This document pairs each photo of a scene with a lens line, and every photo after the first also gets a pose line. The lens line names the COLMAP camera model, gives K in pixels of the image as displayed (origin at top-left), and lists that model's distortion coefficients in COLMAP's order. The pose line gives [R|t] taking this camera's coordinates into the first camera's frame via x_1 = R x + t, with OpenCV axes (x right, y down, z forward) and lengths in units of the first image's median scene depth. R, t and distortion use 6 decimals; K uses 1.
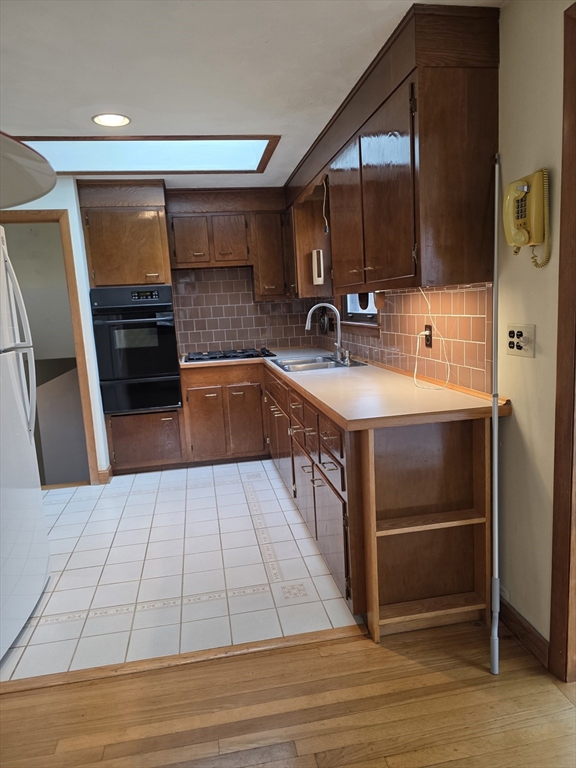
lens RADIAL K [[524.5, 0, 287.6], [0, 524.5, 385.1], [0, 0, 1]] dist [0.067411, -0.056830]
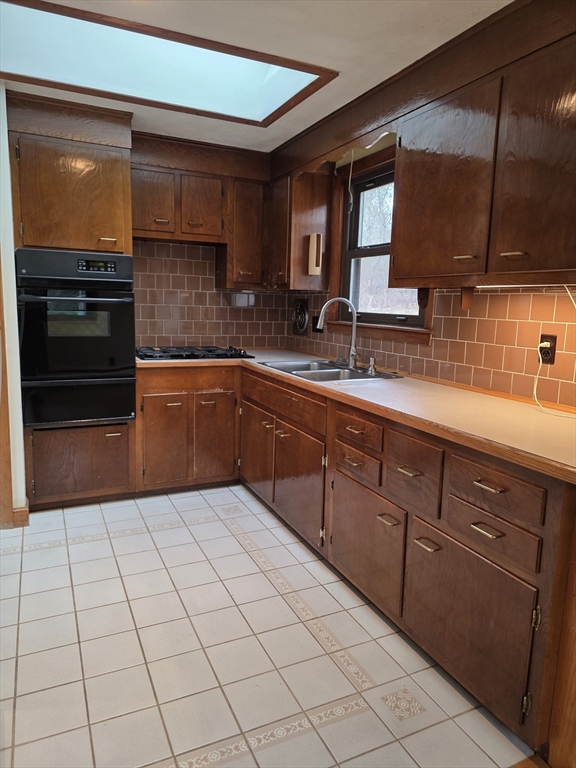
lens RADIAL K [[524.5, 0, 286.6], [0, 524.5, 378.7], [0, 0, 1]] dist [0.067411, -0.056830]
pose [[0.961318, 0.043769, 0.271941, -0.200325], [-0.040543, 0.999025, -0.017474, -0.011573], [-0.272441, 0.005773, 0.962155, 0.212392]]
